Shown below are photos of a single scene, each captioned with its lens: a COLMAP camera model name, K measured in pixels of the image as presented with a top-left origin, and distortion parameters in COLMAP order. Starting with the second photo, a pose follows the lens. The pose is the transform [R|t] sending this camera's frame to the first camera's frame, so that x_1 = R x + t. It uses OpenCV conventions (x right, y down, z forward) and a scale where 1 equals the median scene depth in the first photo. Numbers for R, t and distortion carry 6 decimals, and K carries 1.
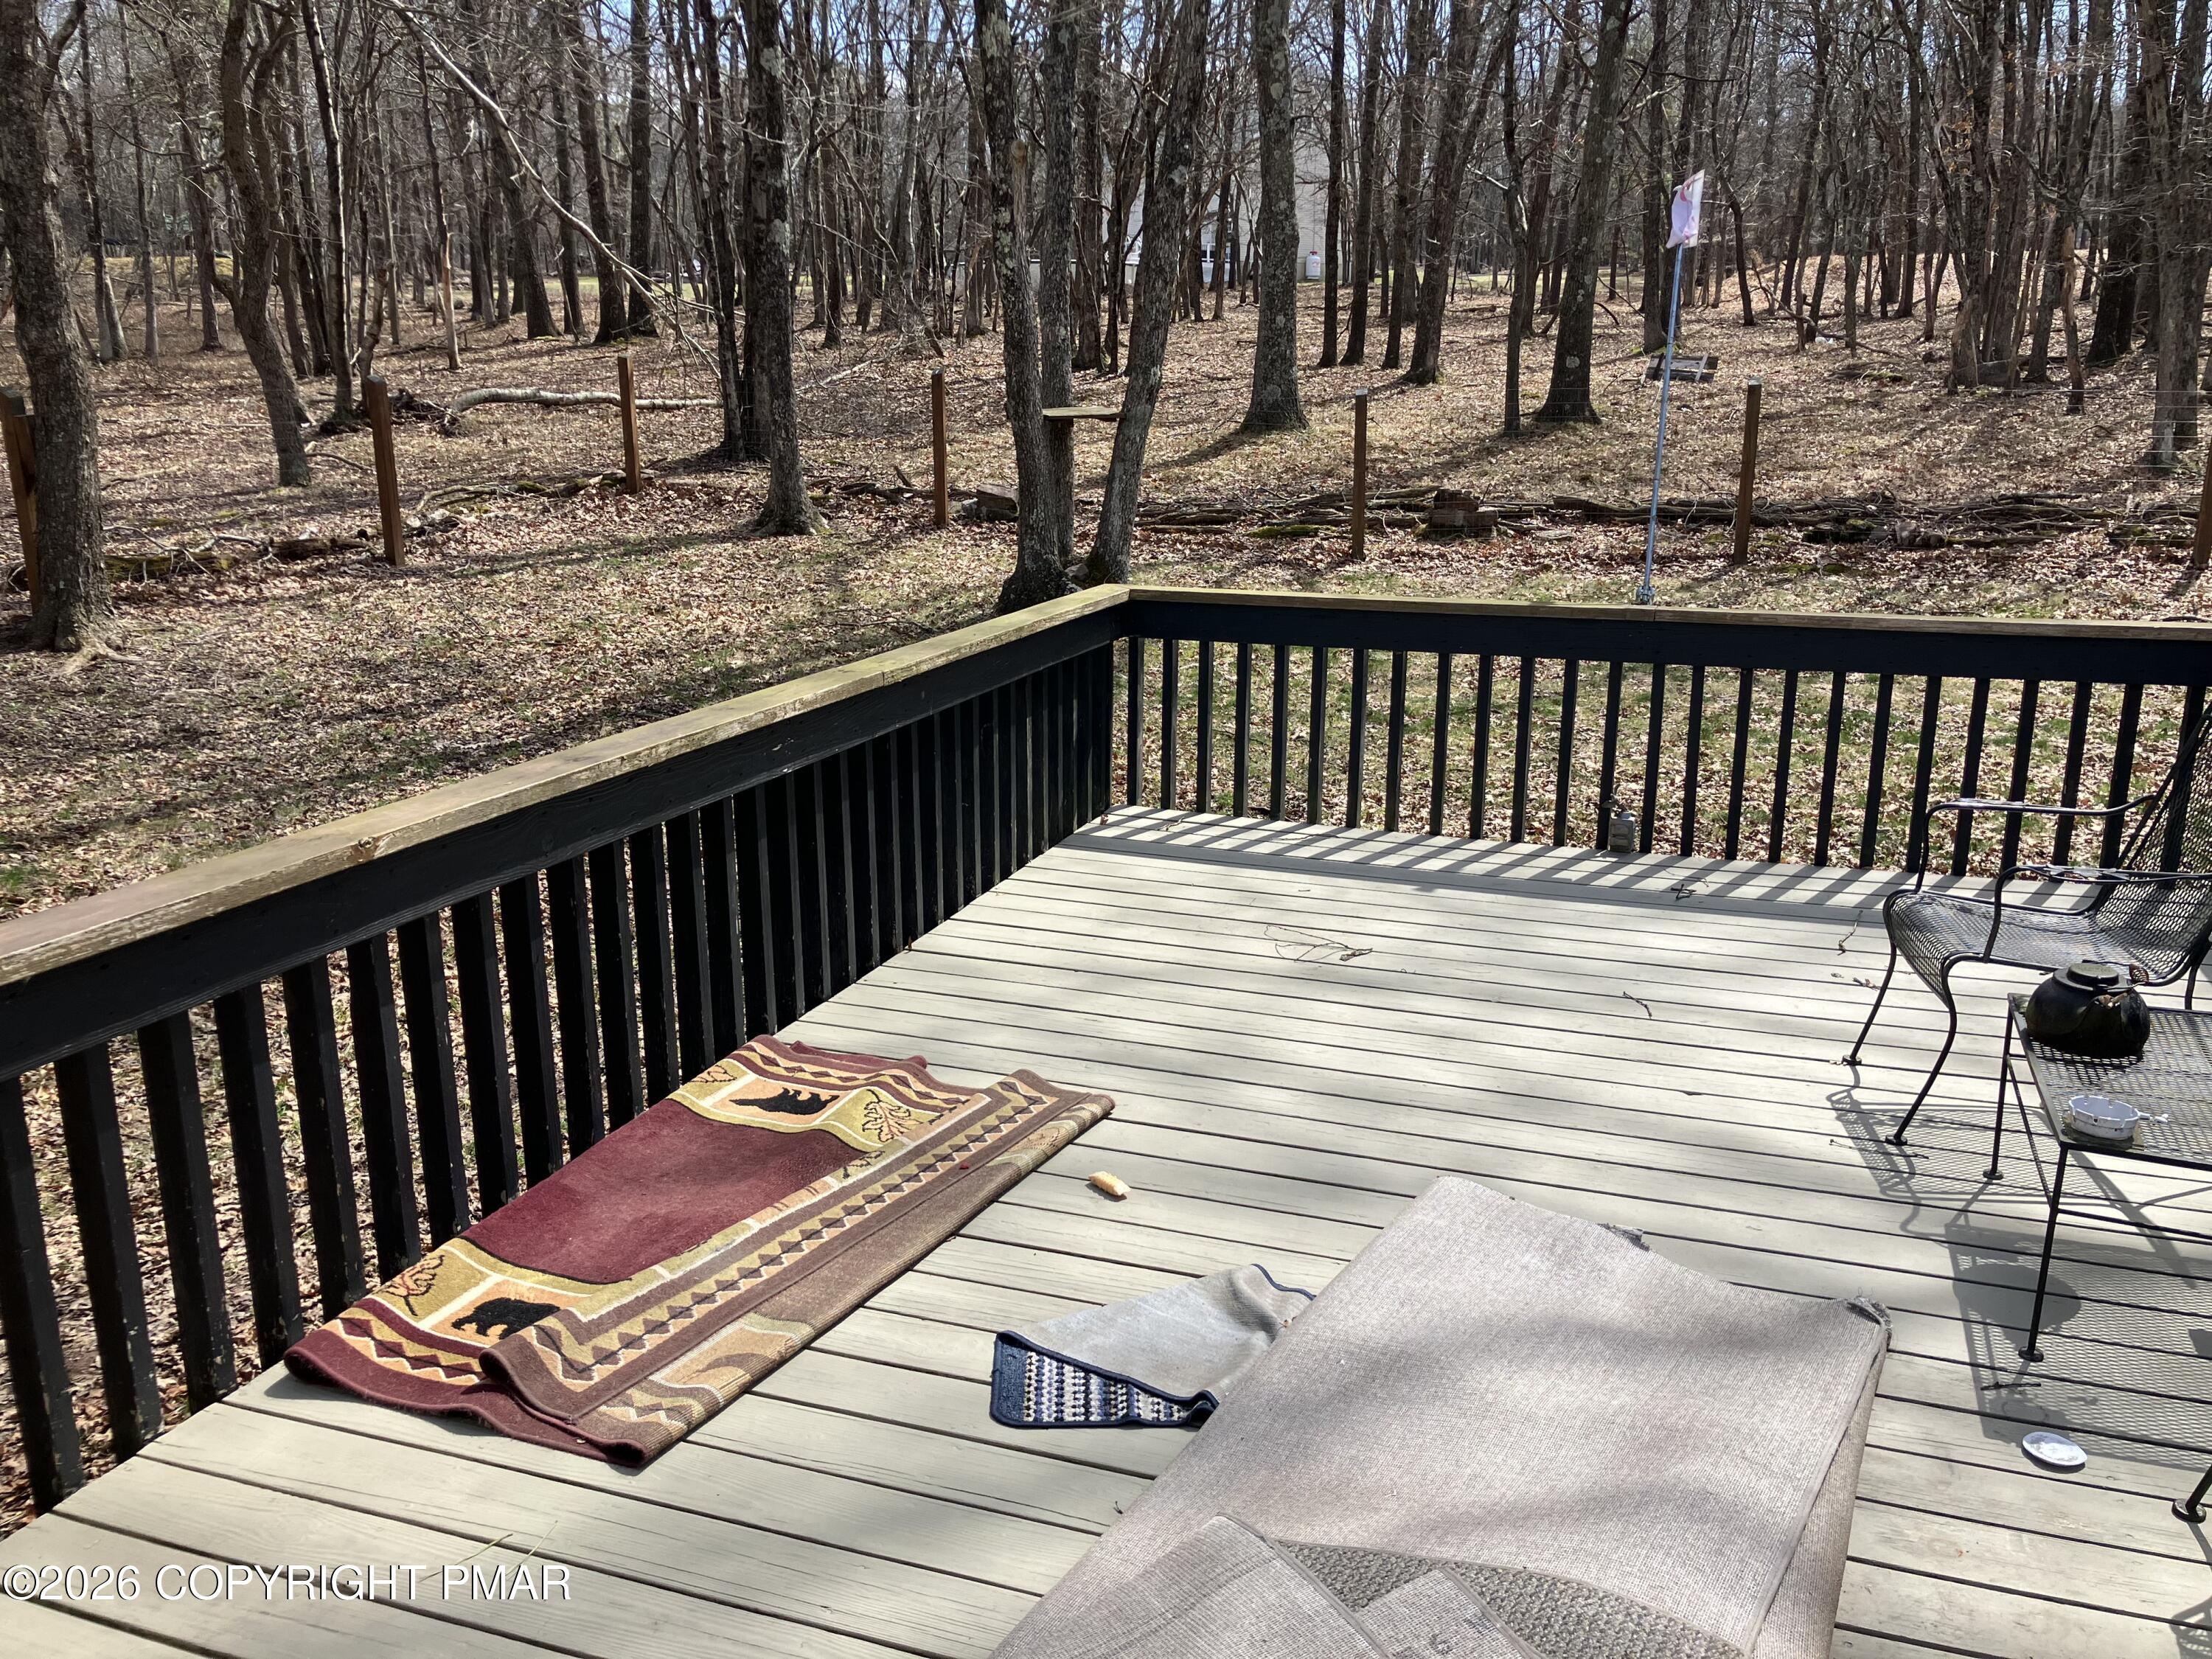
lens RADIAL K [[1816.1, 0, 1121.2], [0, 1816.1, 836.7], [0, 0, 1]] dist [0.028506, 0.011786]
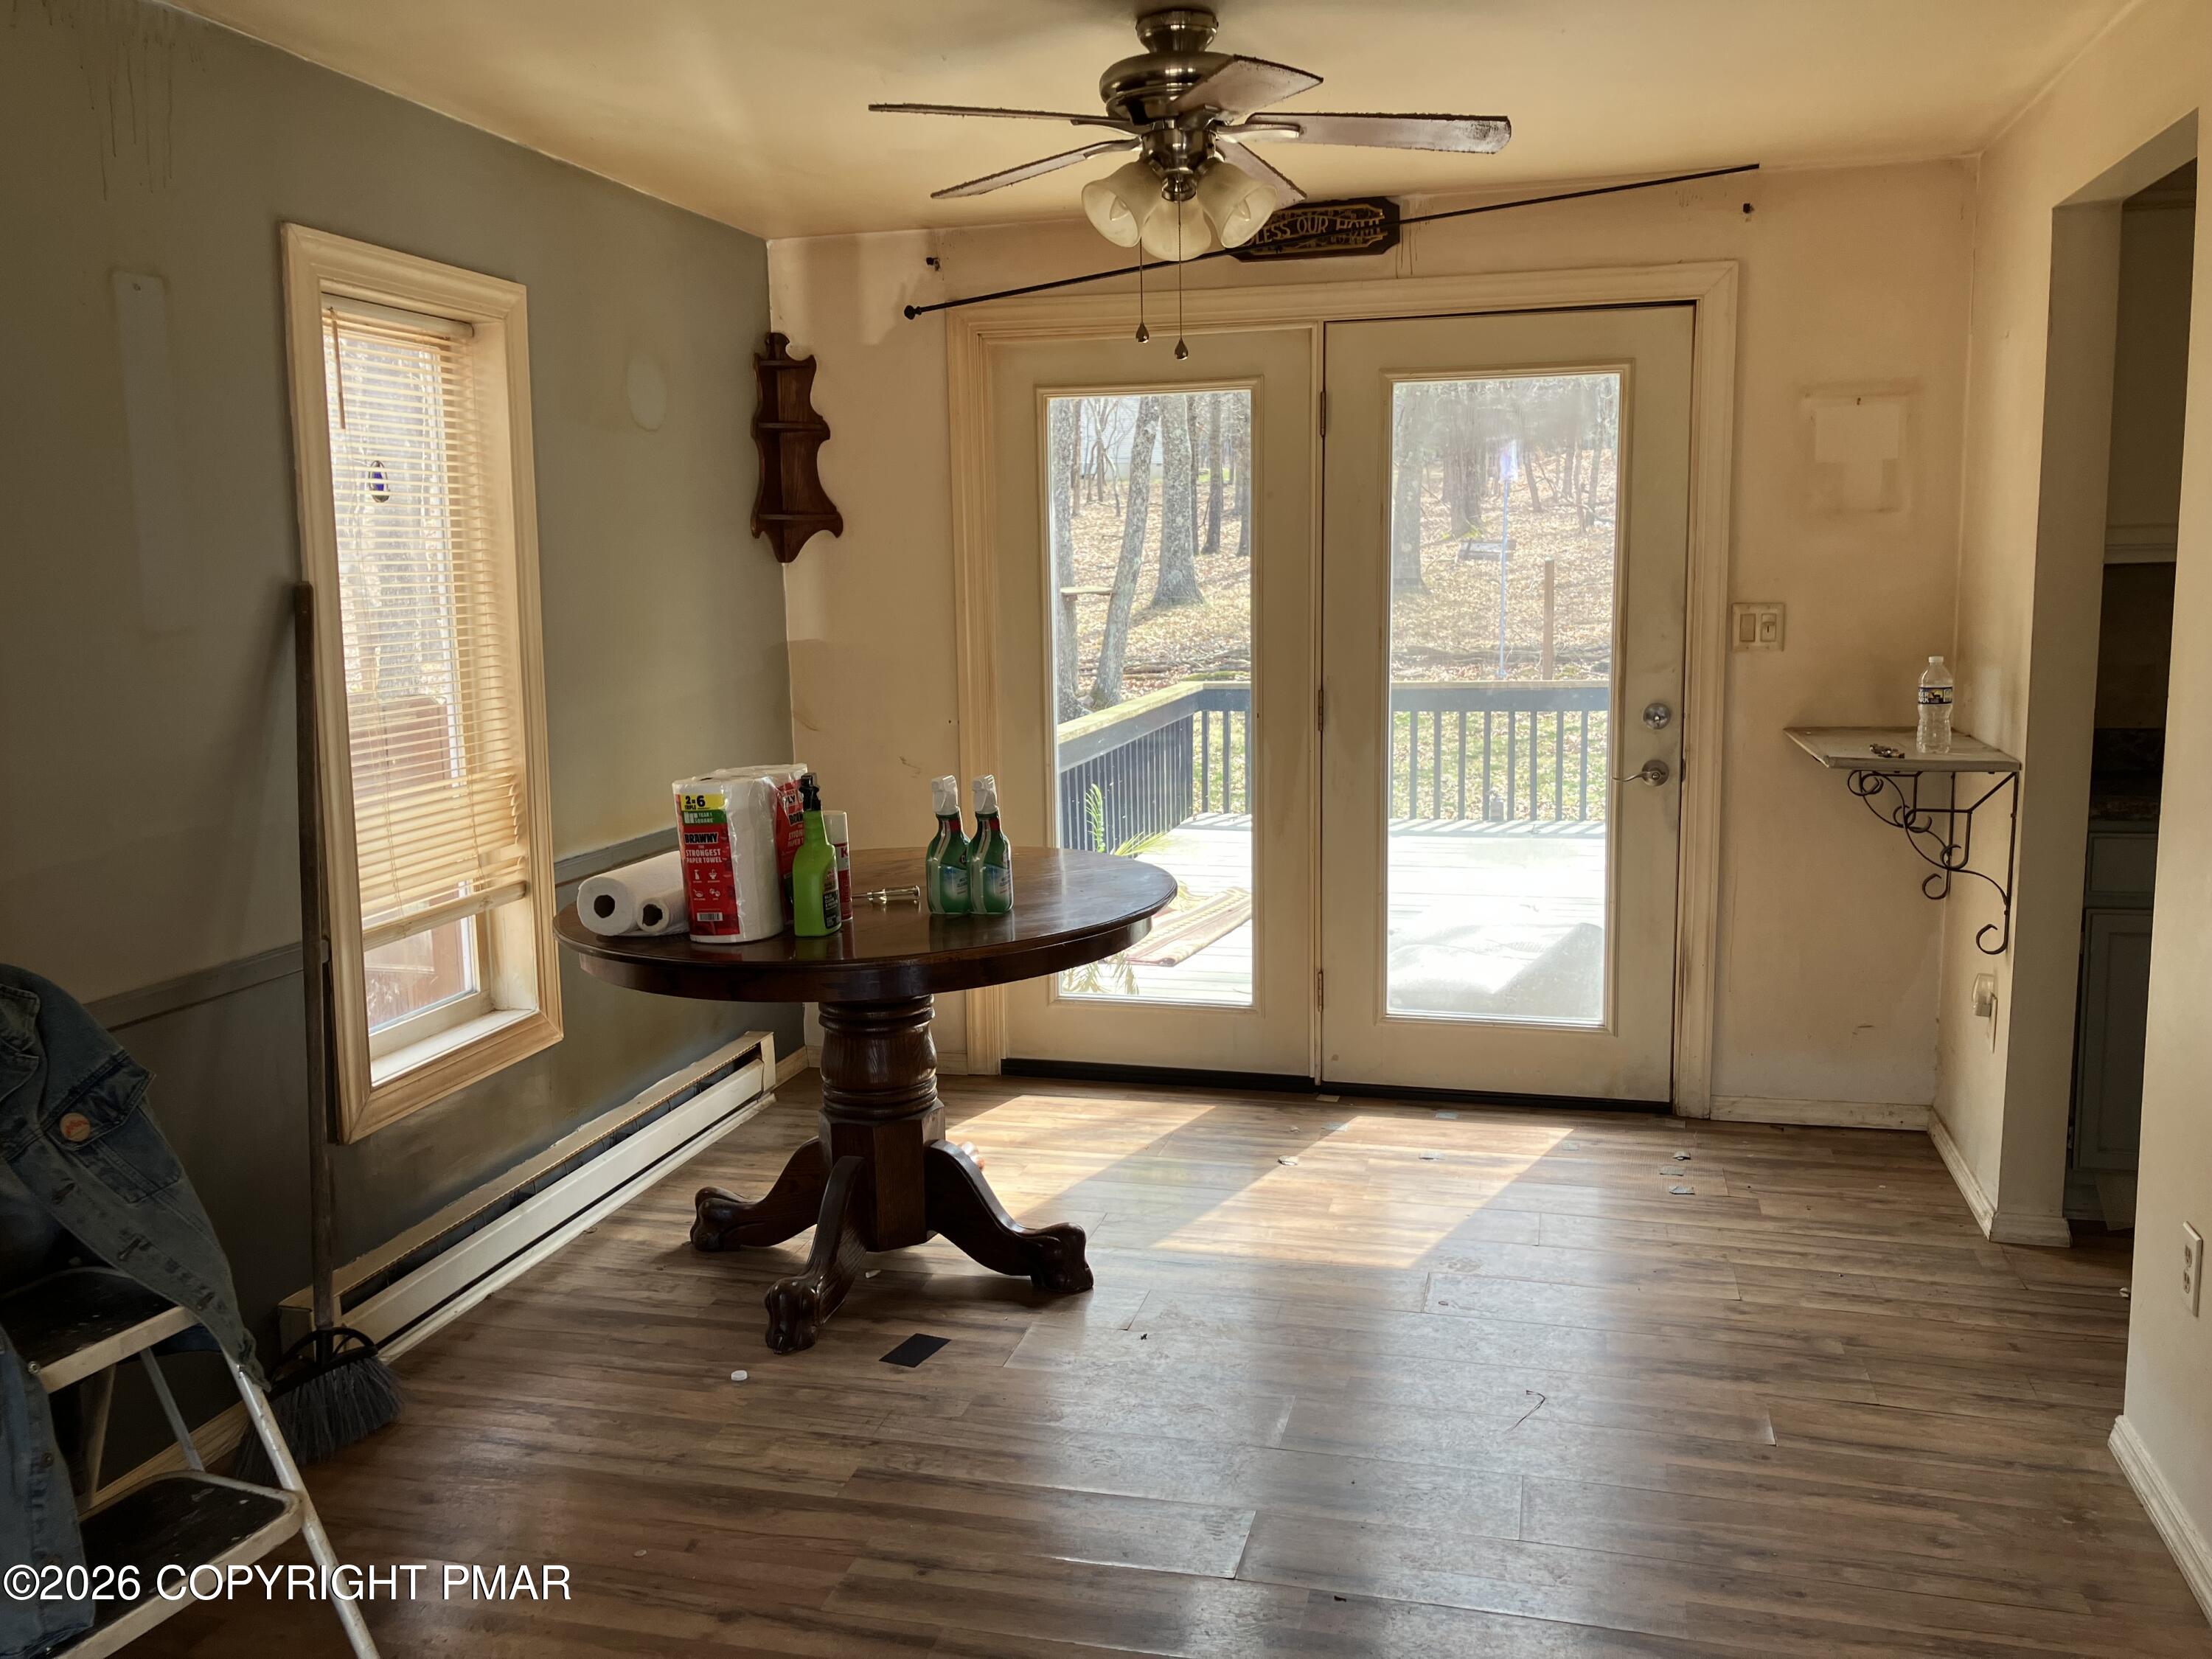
lens RADIAL K [[1816.1, 0, 1091.8], [0, 1816.1, 830.0], [0, 0, 1]] dist [0.028506, 0.011786]
pose [[0.996227, -0.035914, 0.079010, -0.114313], [0.043955, 0.993761, -0.102506, 0.081643], [-0.074836, 0.105592, 0.991590, -0.319624]]
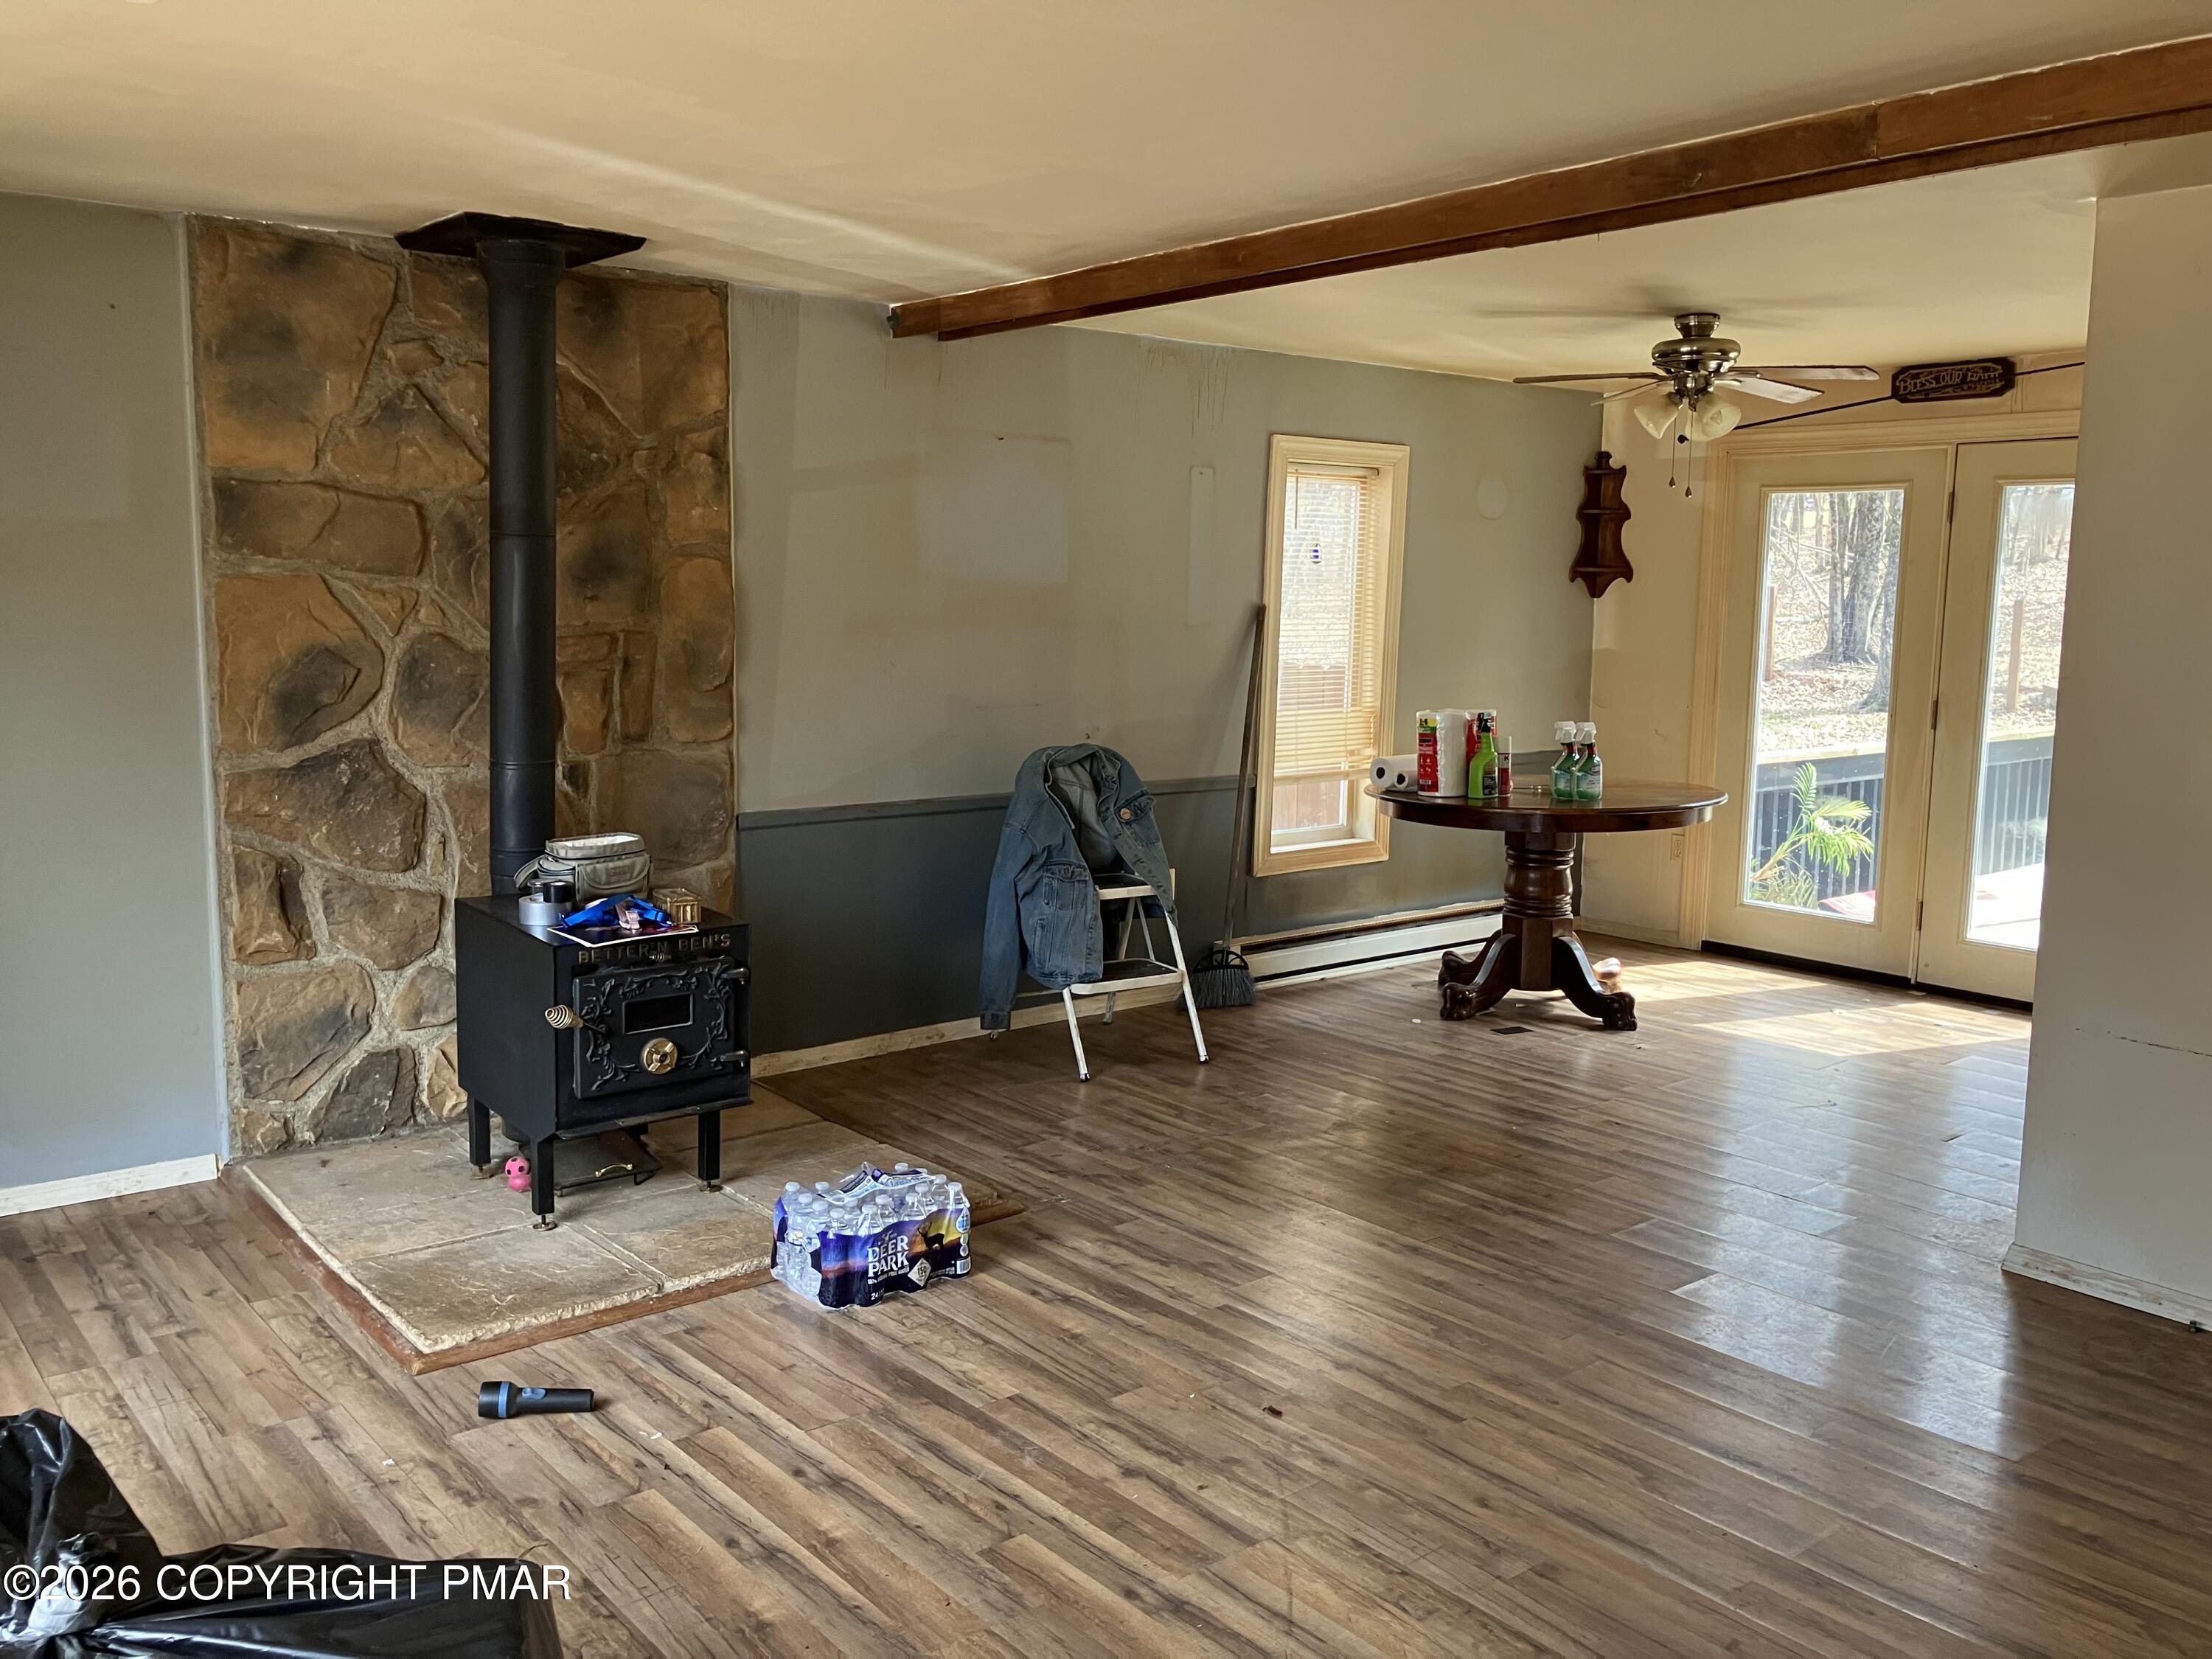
lens RADIAL K [[1816.1, 0, 1112.7], [0, 1816.1, 824.3], [0, 0, 1]] dist [0.028506, 0.011786]
pose [[0.860911, 0.073082, -0.503480, 0.017458], [-0.134330, 0.987163, -0.086403, 0.126942], [0.490702, 0.142018, 0.859676, -0.510576]]
